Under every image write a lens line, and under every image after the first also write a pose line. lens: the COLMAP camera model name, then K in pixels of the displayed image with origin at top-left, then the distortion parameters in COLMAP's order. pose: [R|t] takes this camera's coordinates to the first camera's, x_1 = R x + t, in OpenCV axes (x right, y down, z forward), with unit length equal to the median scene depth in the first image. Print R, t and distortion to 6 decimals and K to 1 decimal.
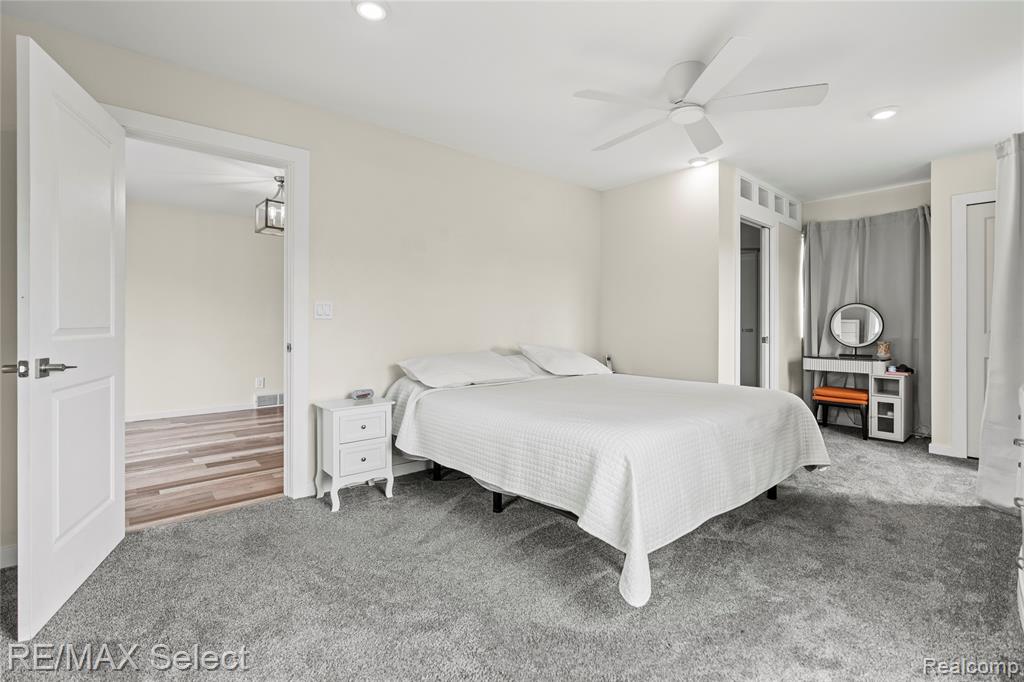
lens RADIAL K [[451.2, 0, 515.5], [0, 451.2, 321.7], [0, 0, 1]] dist [-0.000321, 0.000109]
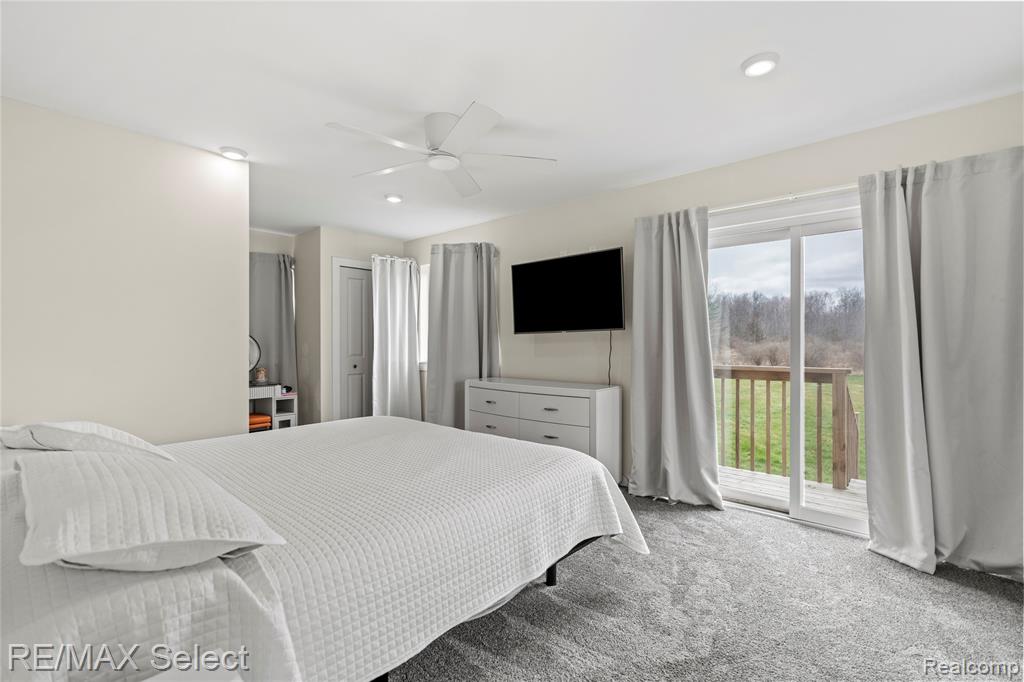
lens RADIAL K [[457.1, 0, 515.7], [0, 457.1, 343.3], [0, 0, 1]] dist [-0.011024, 0.004685]
pose [[-0.136160, -0.008641, 0.990649, -0.404118], [0.001012, 0.999960, 0.008861, -0.026586], [-0.990686, 0.002209, -0.136145, 0.564182]]
